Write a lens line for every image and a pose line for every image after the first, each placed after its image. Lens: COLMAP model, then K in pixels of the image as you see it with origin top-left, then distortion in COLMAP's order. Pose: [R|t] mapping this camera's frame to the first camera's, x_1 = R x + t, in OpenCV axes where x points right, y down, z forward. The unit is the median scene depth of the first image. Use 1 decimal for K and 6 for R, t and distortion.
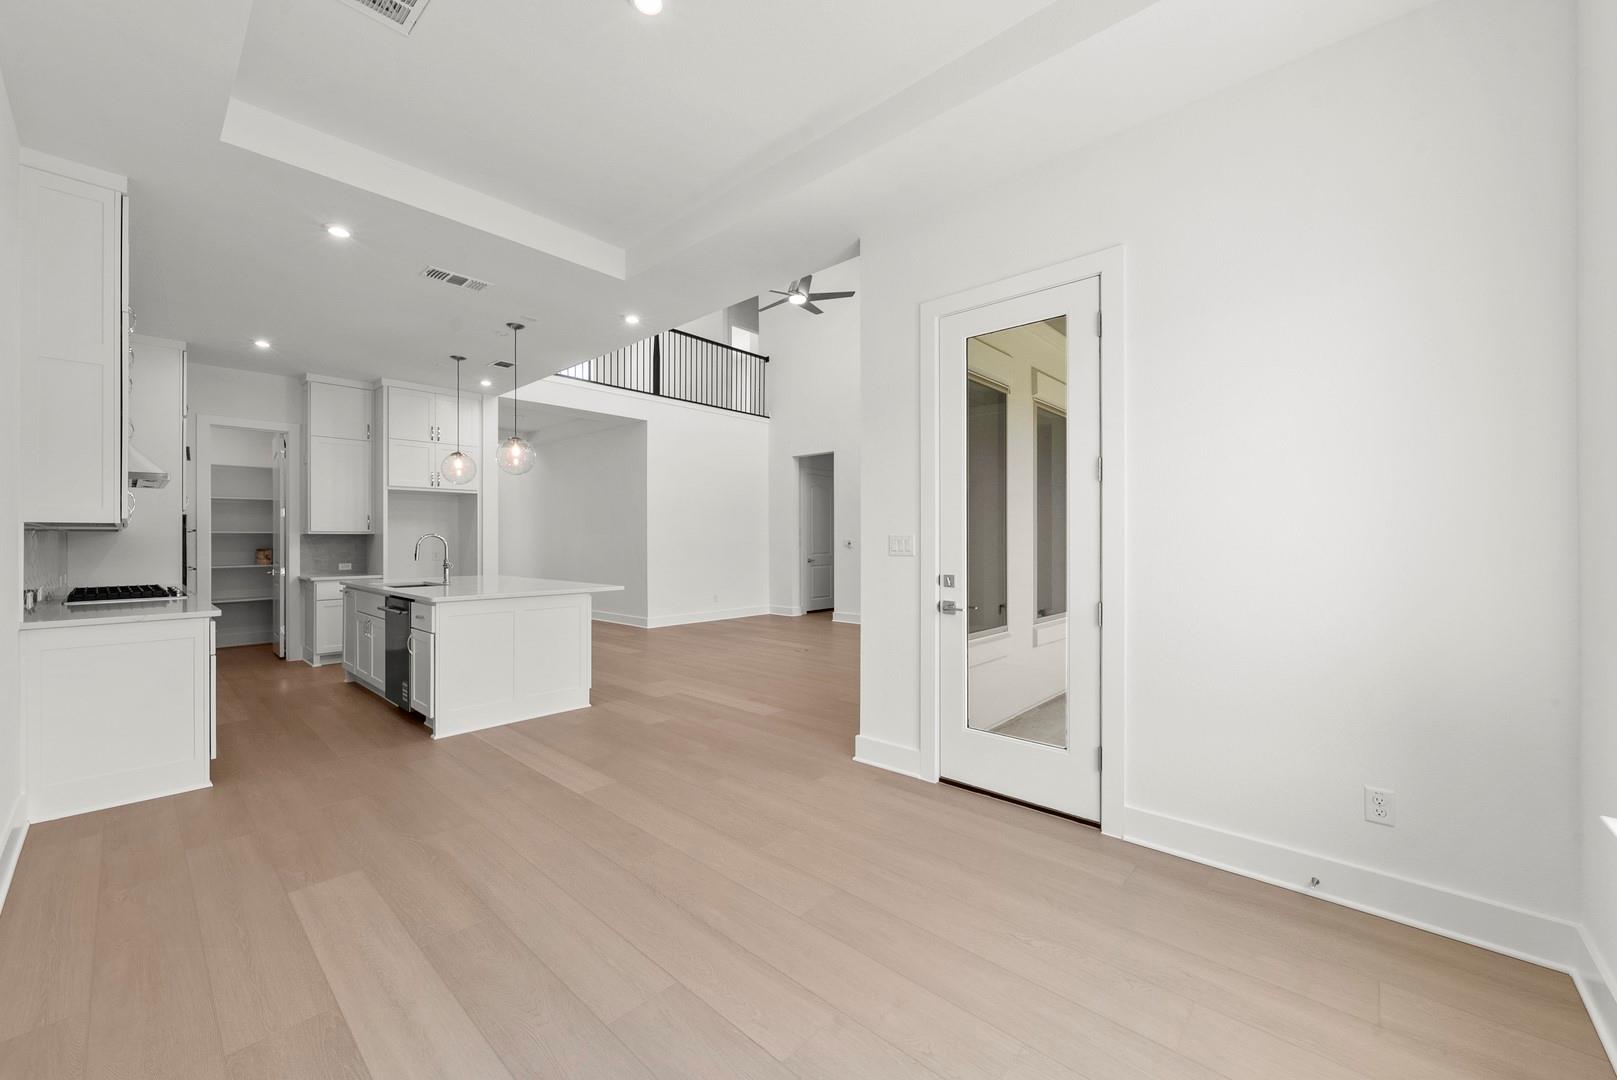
lens RADIAL K [[624.6, 0, 808.7], [0, 624.6, 543.8], [0, 0, 1]] dist [-0.004523, 0.000156]
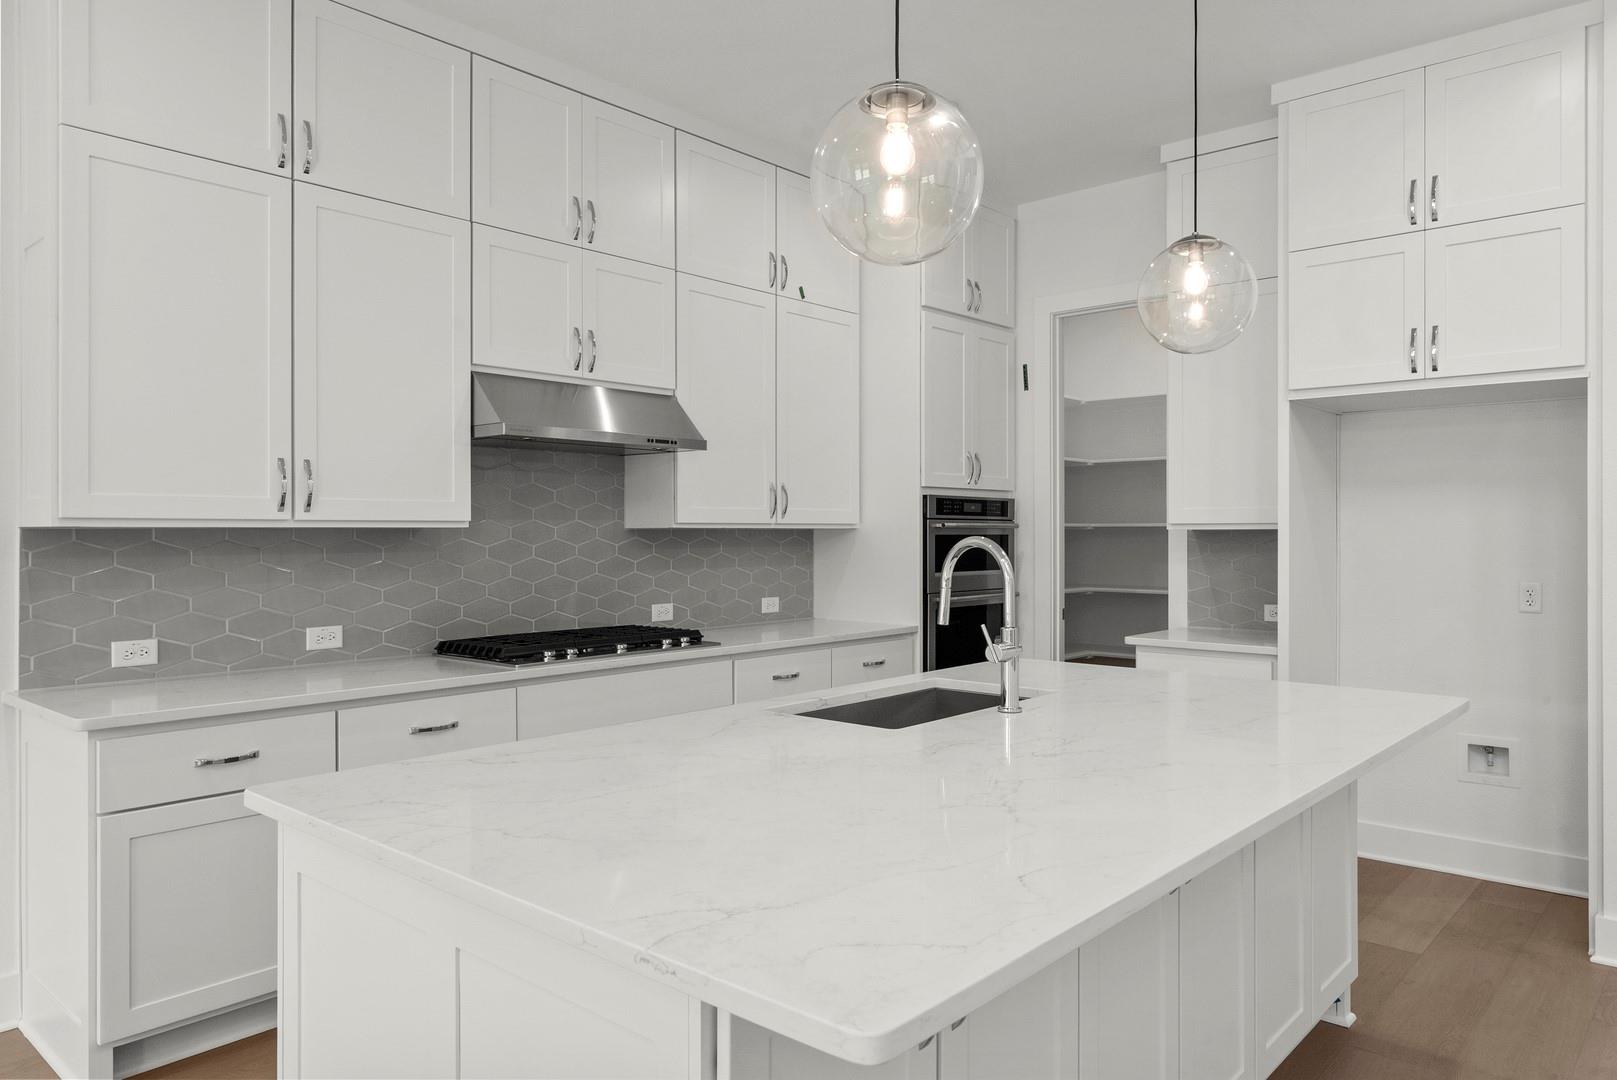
lens RADIAL K [[1089.1, 0, 821.2], [0, 1089.1, 535.1], [0, 0, 1]] dist [-0.004817, 0.006048]
pose [[0.021447, 0.002935, -0.999766, -0.071272], [-0.003985, 0.999988, 0.002850, -0.012877], [0.999762, 0.003923, 0.021459, 0.695323]]
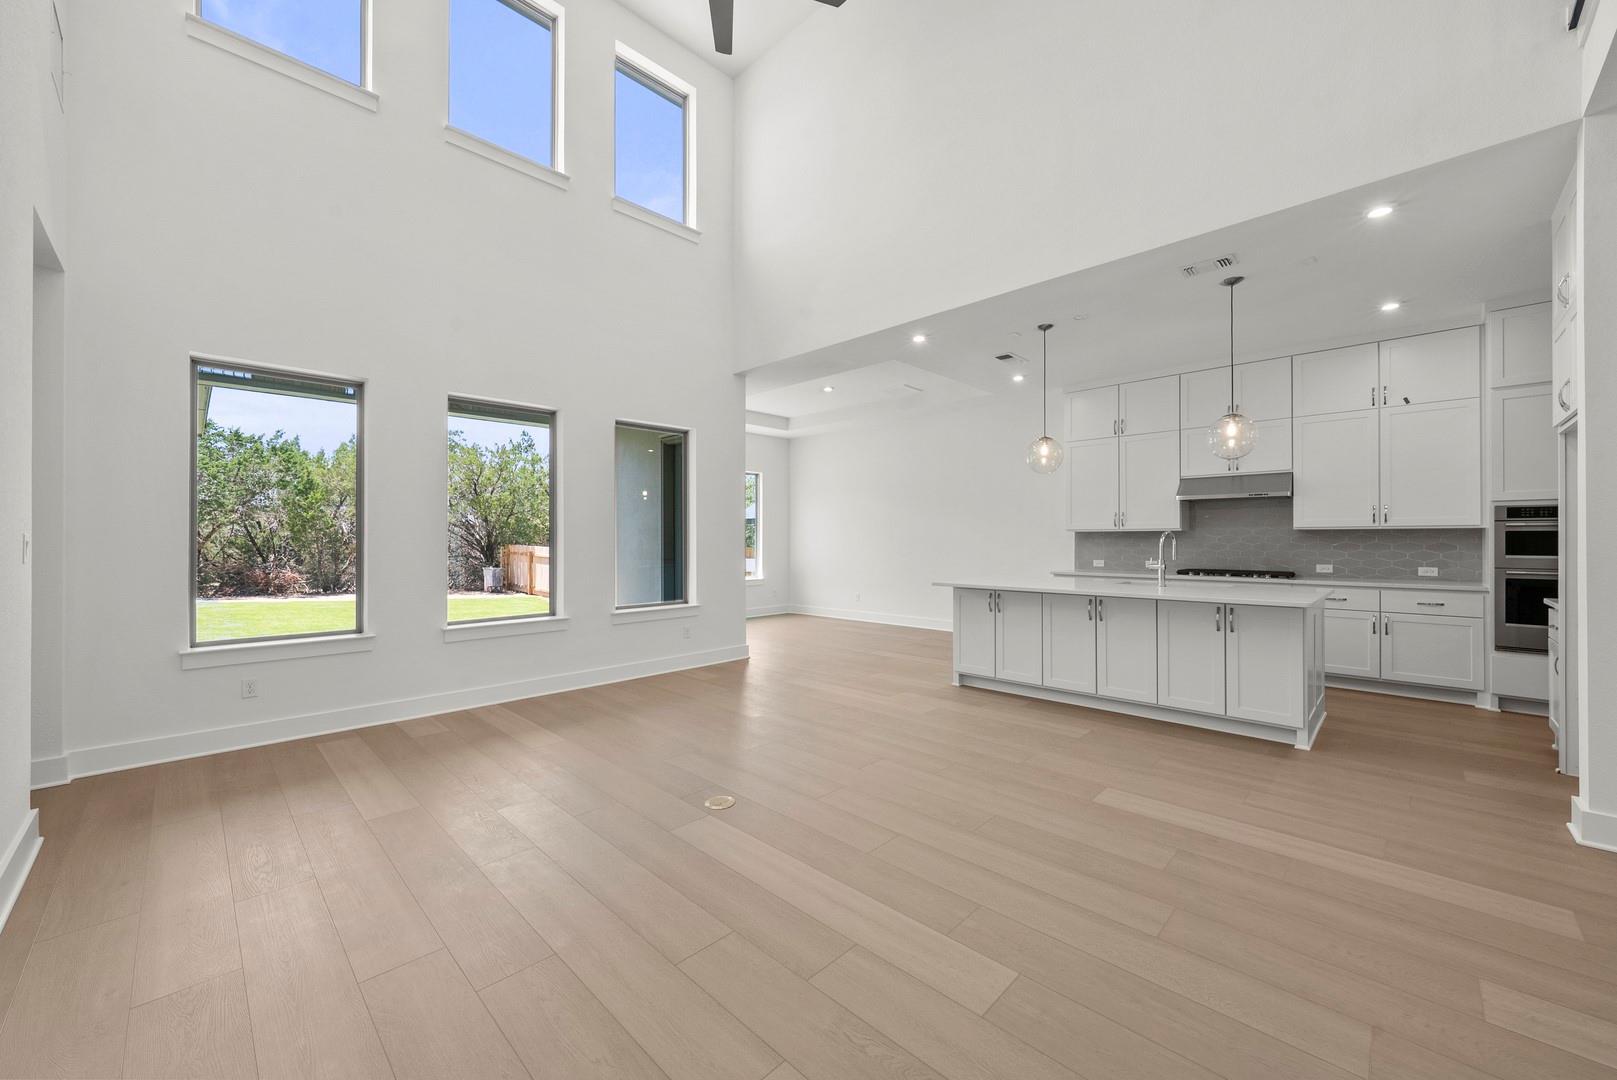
lens RADIAL K [[624.6, 0, 820.2], [0, 624.6, 534.4], [0, 0, 1]] dist [-0.004523, 0.000156]
pose [[-0.999624, 0.000127, 0.027417, -0.098229], [0.000039, 0.999995, -0.003213, -0.005726], [-0.027417, -0.003210, -0.999619, 1.457466]]
